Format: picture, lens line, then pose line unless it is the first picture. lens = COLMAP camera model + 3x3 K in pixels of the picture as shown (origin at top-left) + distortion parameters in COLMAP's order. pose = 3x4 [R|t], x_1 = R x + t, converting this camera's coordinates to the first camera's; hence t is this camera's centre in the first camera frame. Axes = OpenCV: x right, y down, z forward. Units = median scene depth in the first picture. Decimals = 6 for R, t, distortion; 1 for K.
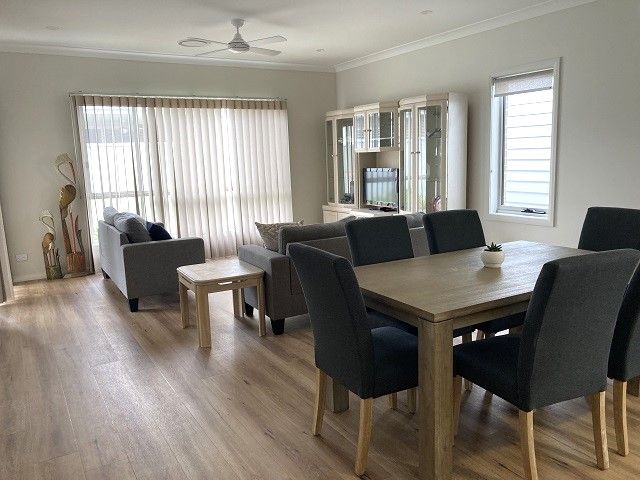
lens RADIAL K [[525.9, 0, 320.0], [0, 525.9, 240.0], [0, 0, 1]] dist [0.050566, -0.006420]
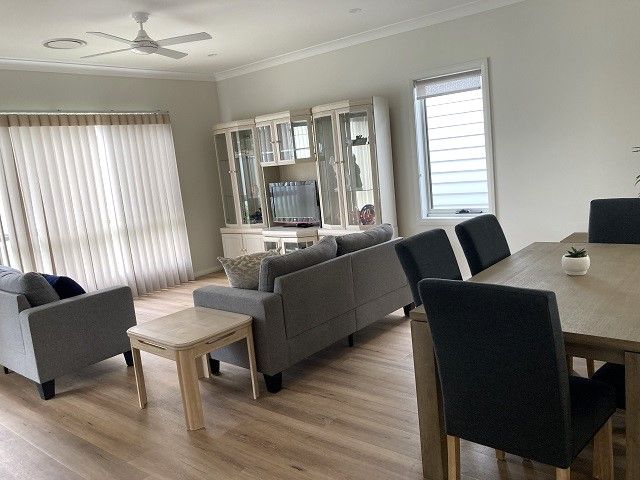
lens RADIAL K [[525.9, 0, 320.0], [0, 525.9, 240.0], [0, 0, 1]] dist [0.050566, -0.006420]
pose [[0.940790, -0.115909, 0.318559, -0.173644], [0.124404, 0.992211, -0.006380, -0.027254], [-0.315339, 0.045633, 0.947881, 0.136449]]
